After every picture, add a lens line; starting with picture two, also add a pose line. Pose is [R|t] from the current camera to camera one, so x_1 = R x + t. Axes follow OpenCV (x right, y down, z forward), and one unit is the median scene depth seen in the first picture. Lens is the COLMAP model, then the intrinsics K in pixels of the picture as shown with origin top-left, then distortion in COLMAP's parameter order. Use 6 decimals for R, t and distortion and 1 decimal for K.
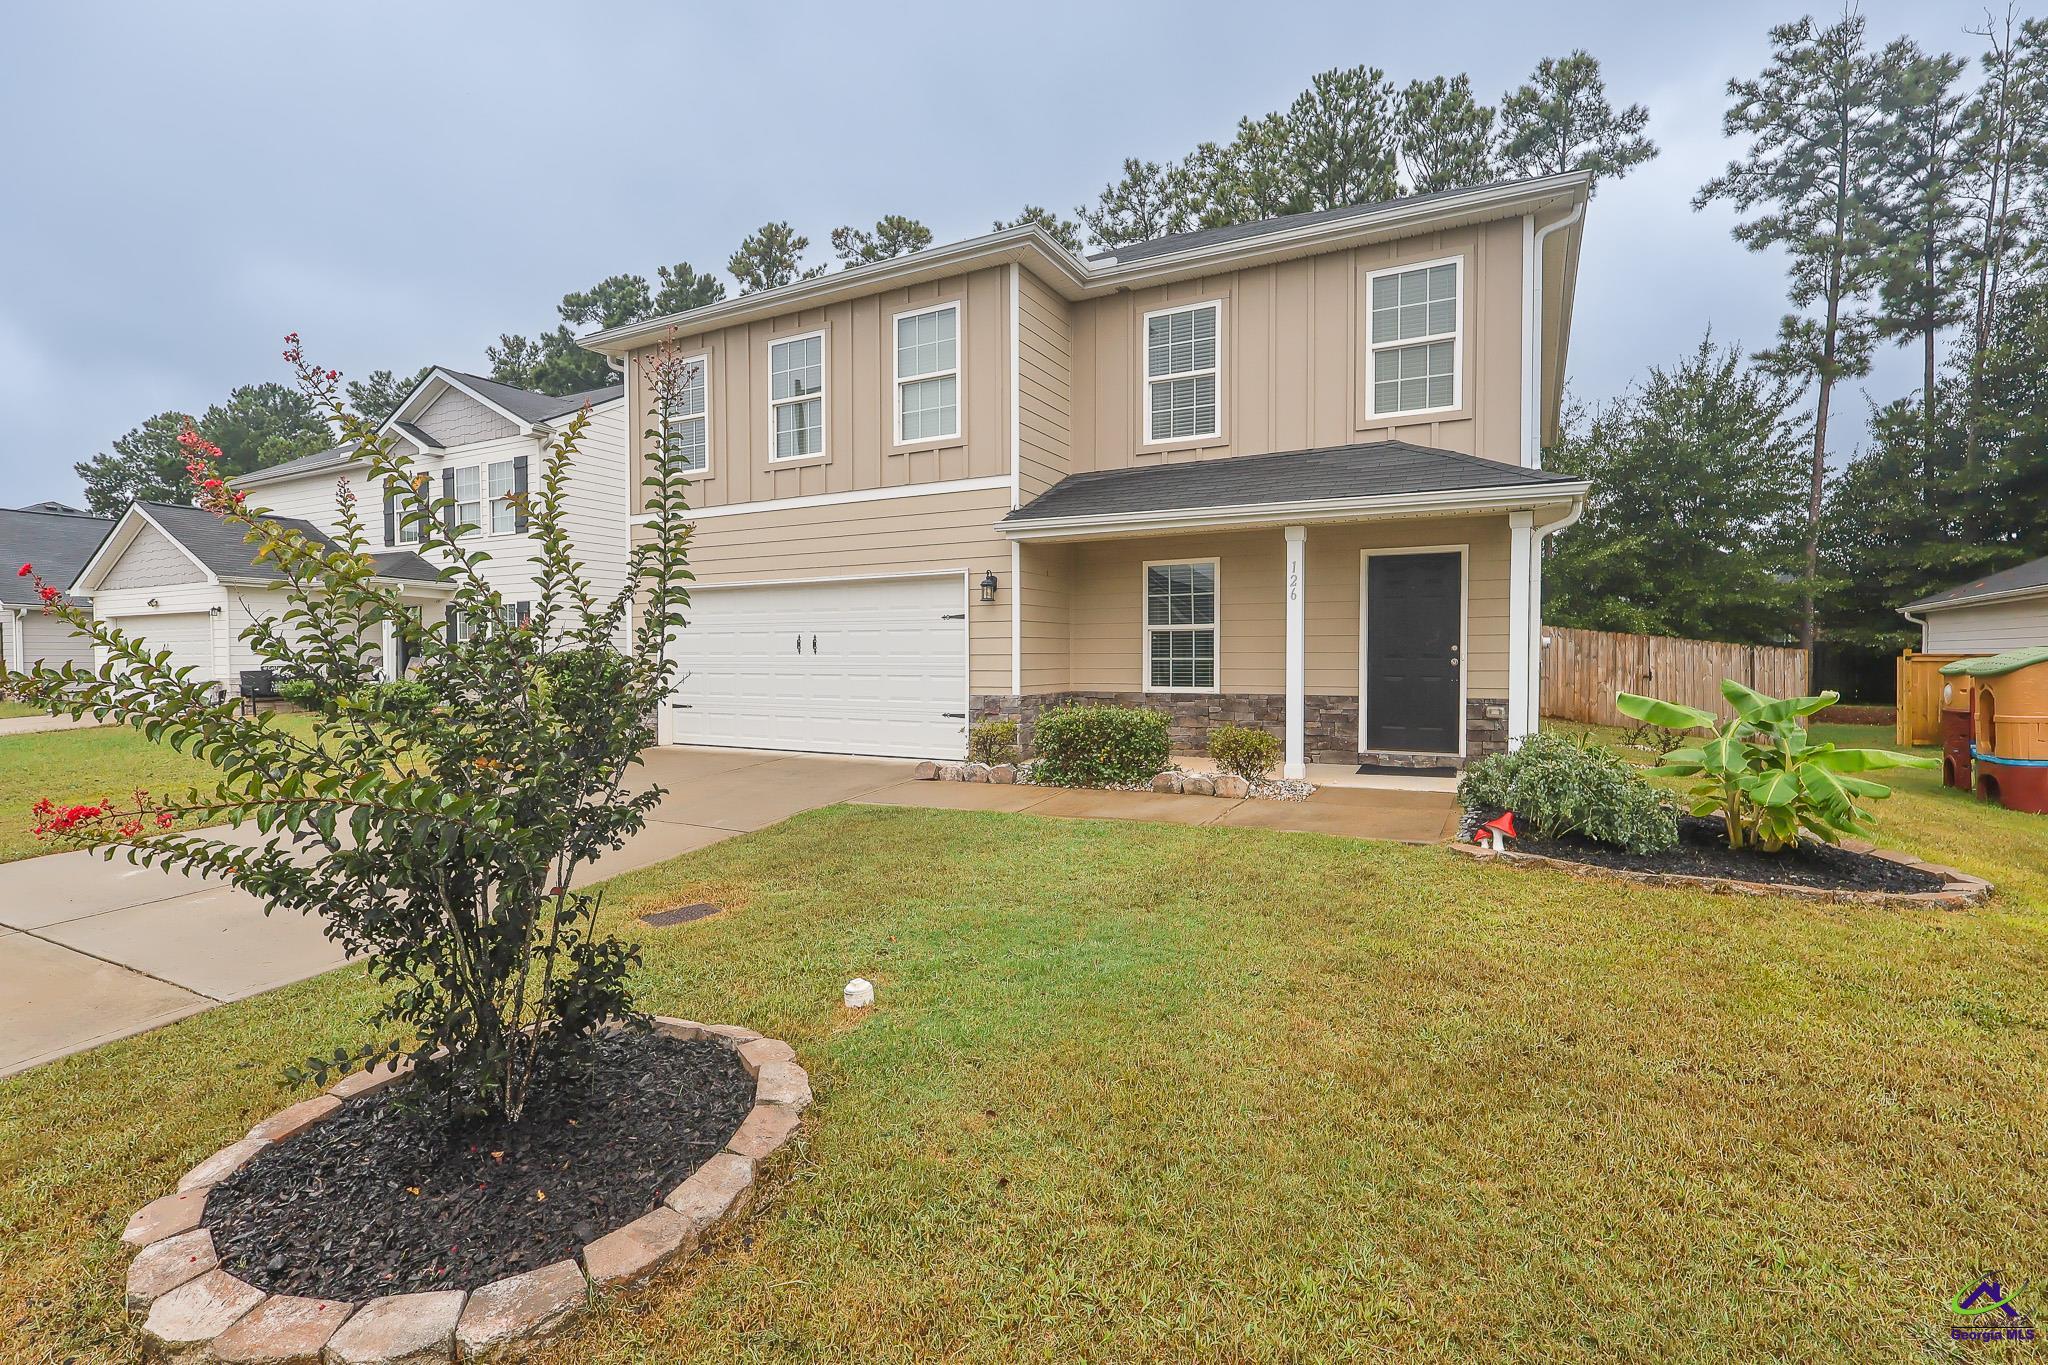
lens RADIAL K [[949.6, 0, 1017.4], [0, 949.6, 685.6], [0, 0, 1]] dist [-0.003426, 0.000637]
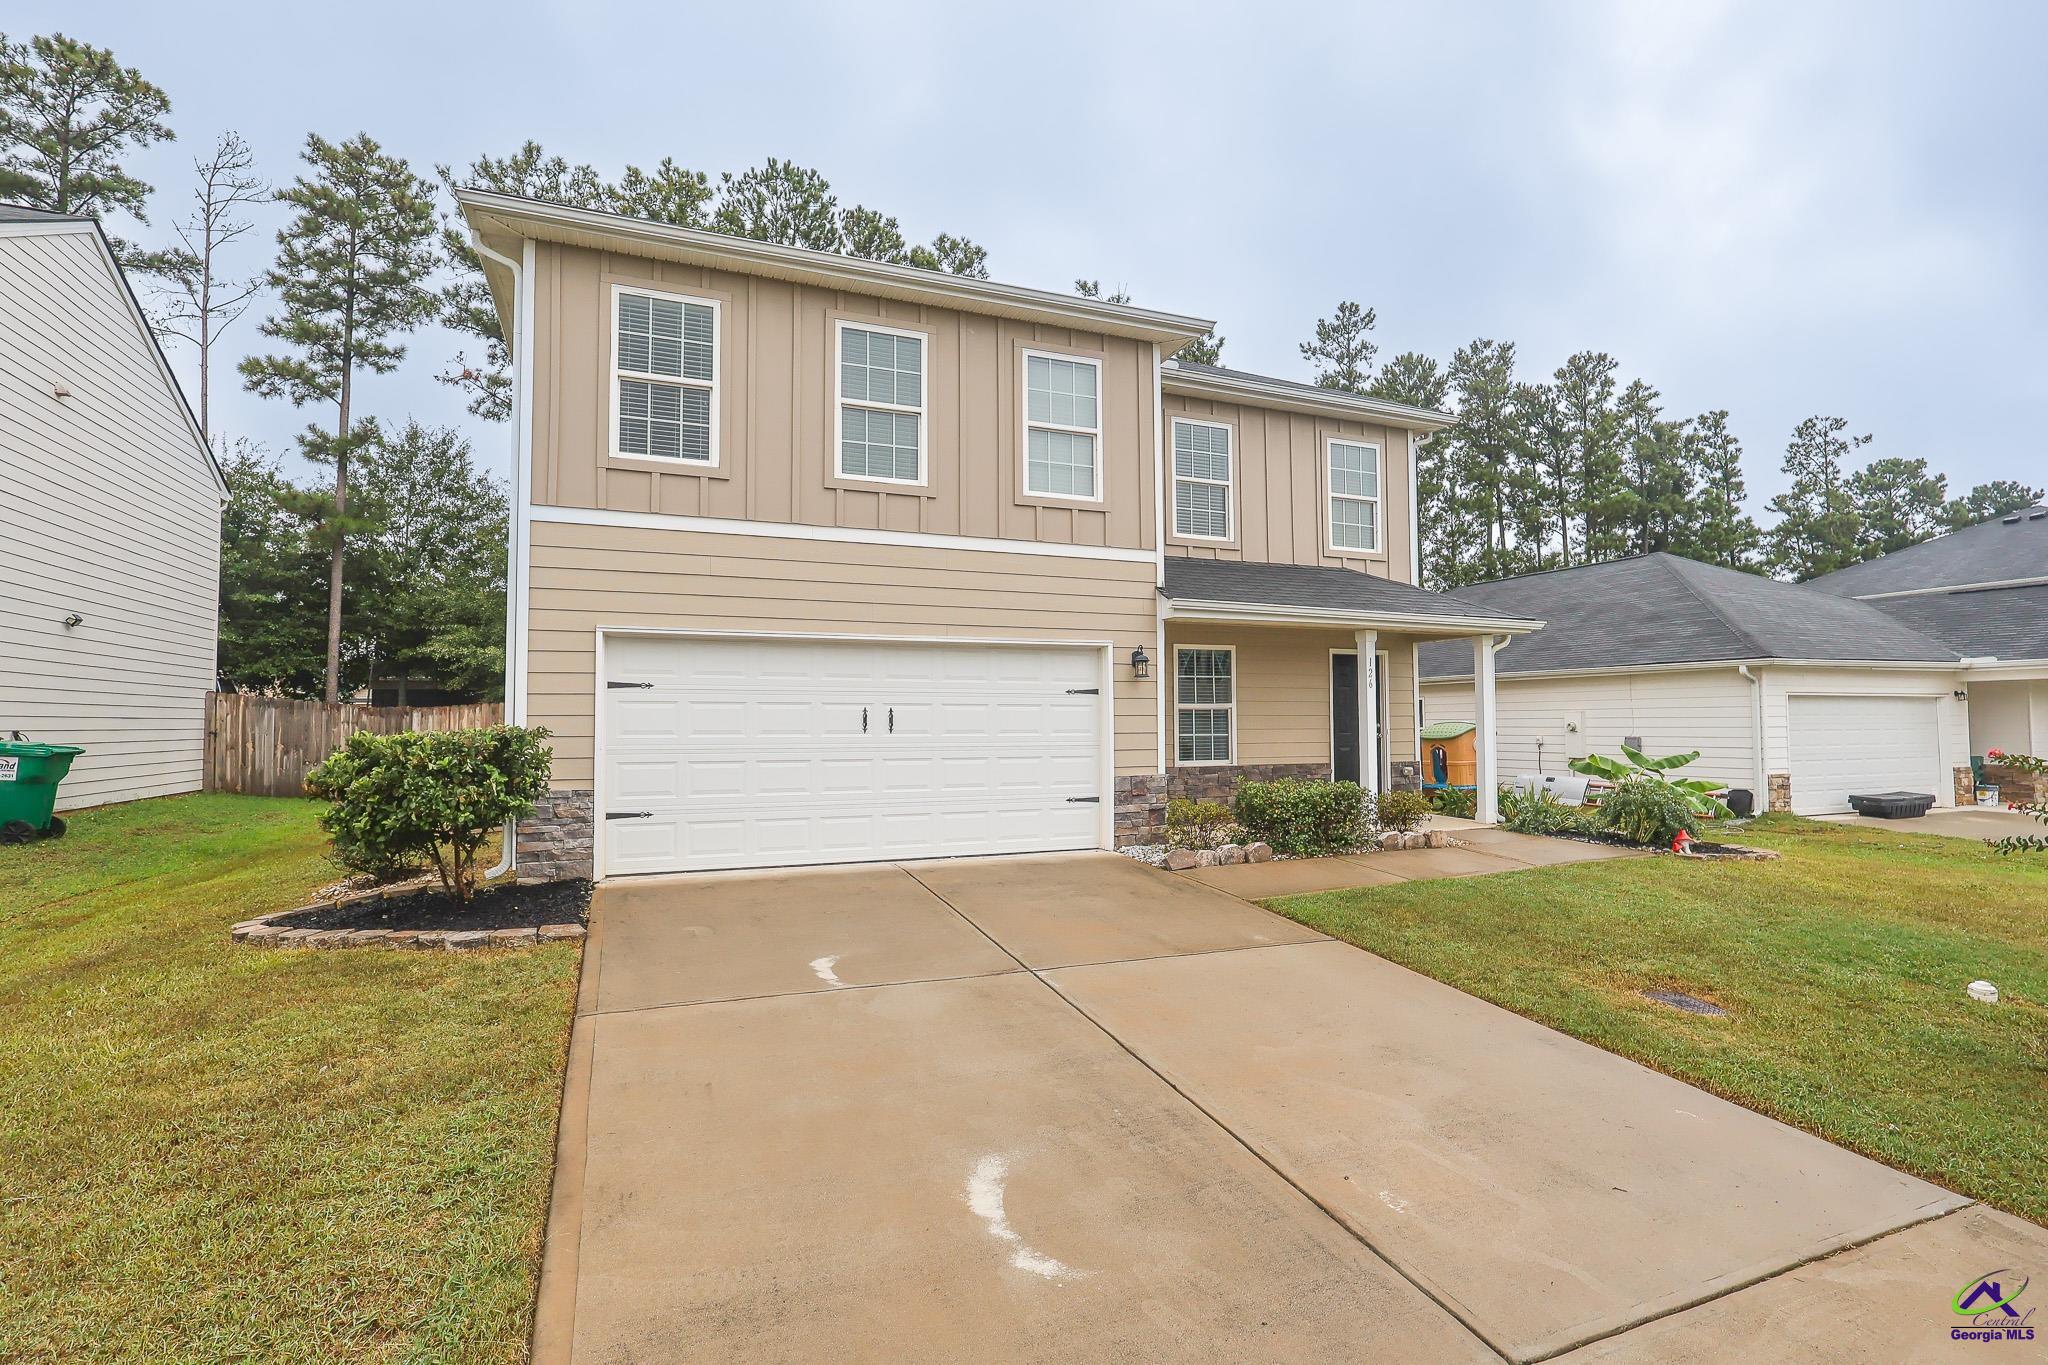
lens RADIAL K [[972.3, 0, 1024.0], [0, 972.3, 682.5], [0, 0, 1]] dist [-0.000939, 0.001136]
pose [[0.632565, 0.032278, 0.773835, -0.819525], [0.026254, 0.997663, -0.063075, -0.023179], [-0.774063, 0.060216, 0.630239, 0.447025]]
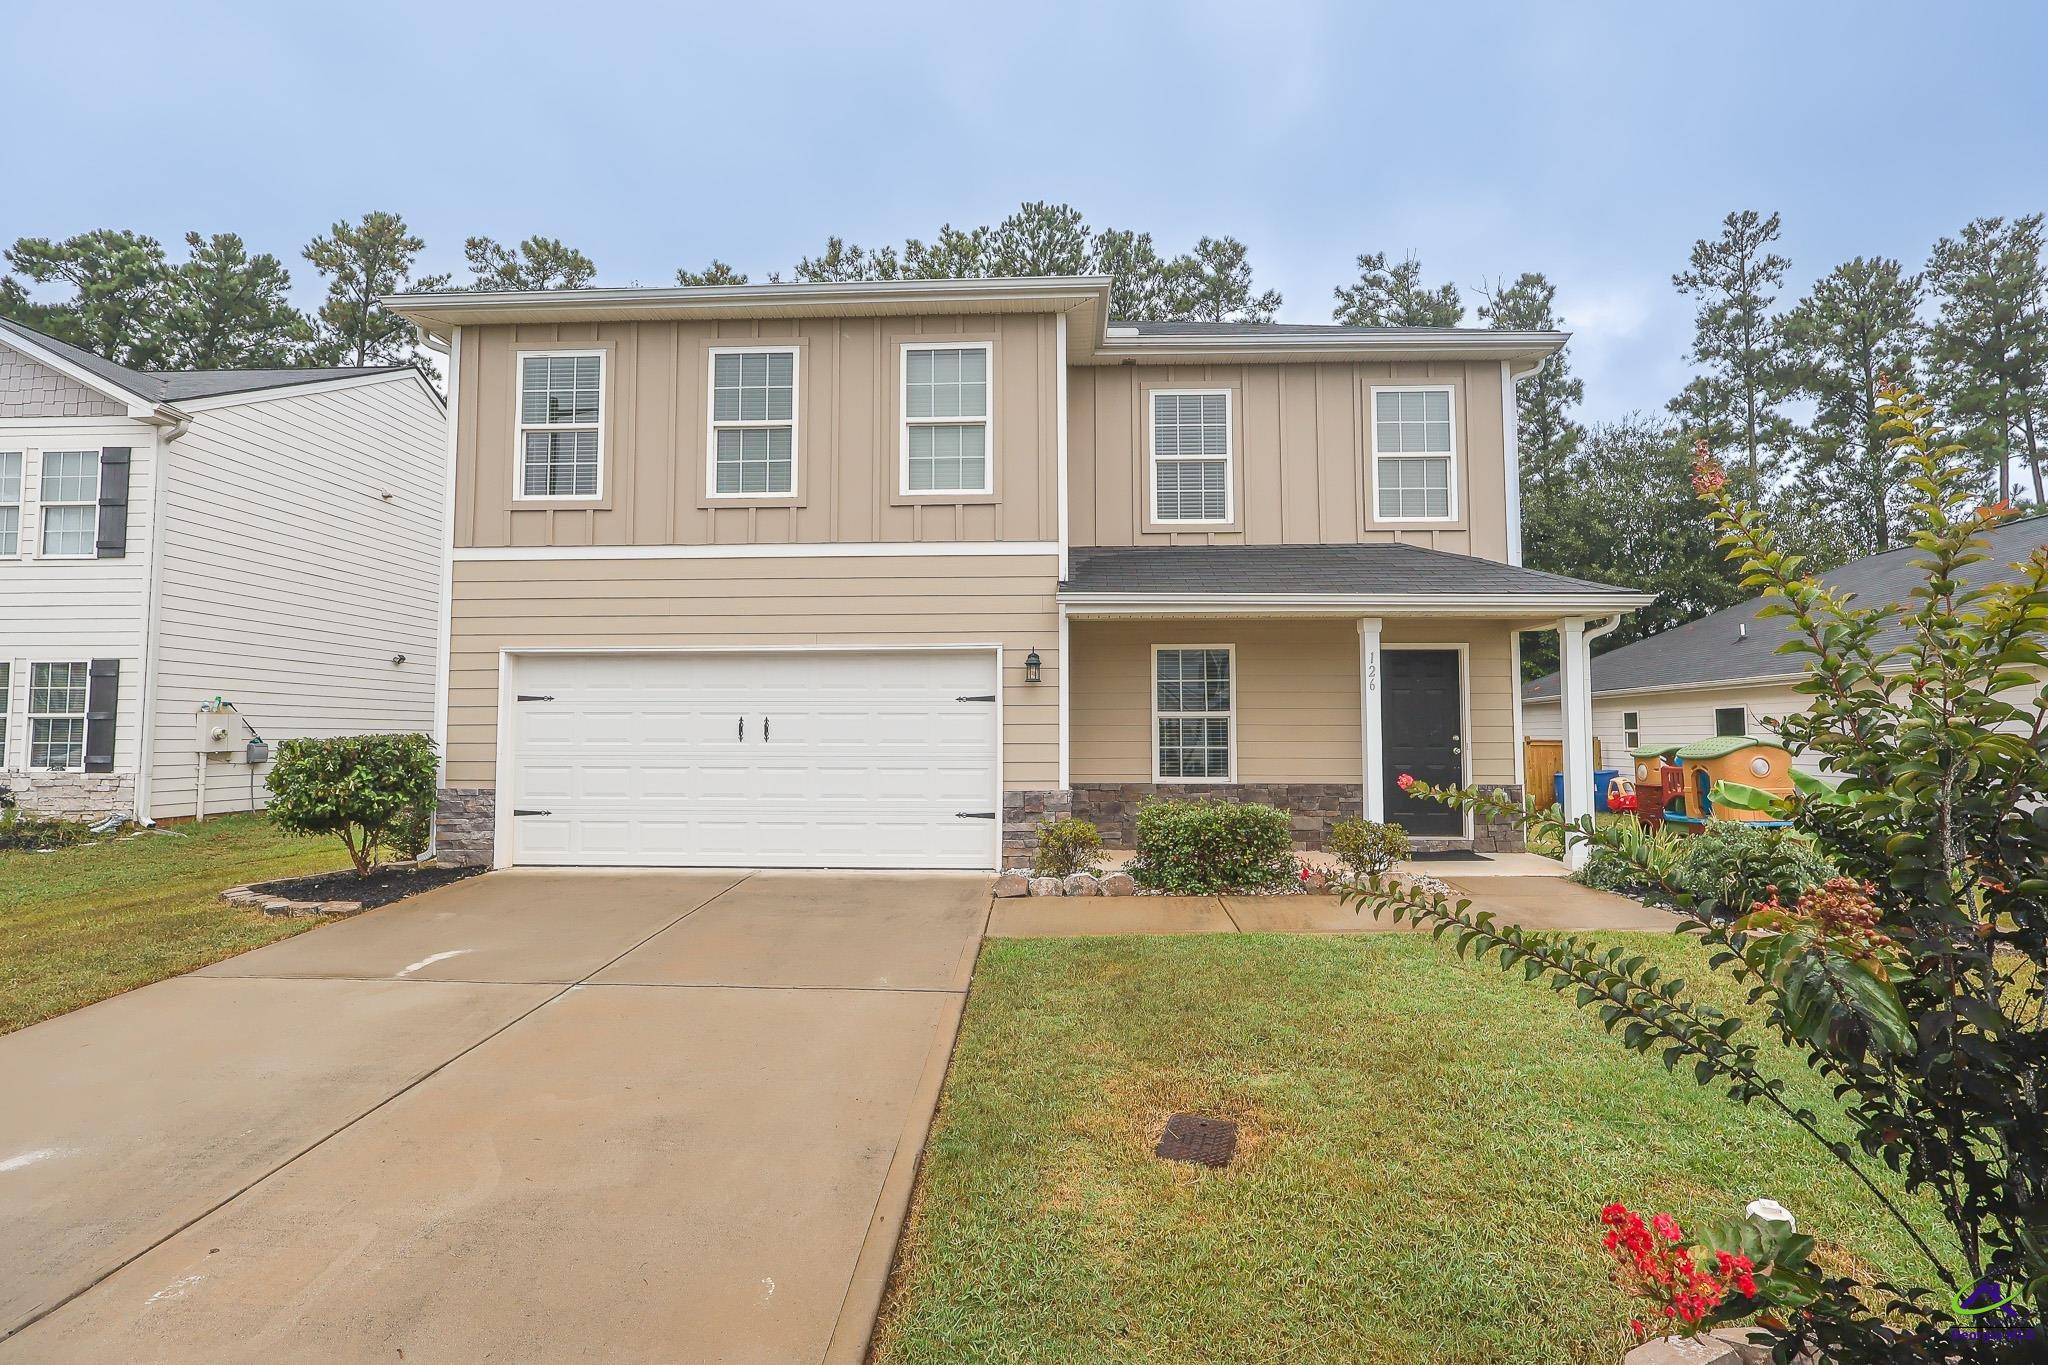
lens RADIAL K [[949.6, 0, 1017.4], [0, 949.6, 685.6], [0, 0, 1]] dist [-0.003426, 0.000637]
pose [[0.900396, 0.026415, 0.434268, -0.398277], [0.011854, 0.996295, -0.085177, -0.011228], [-0.434909, 0.081841, 0.896748, 0.215080]]
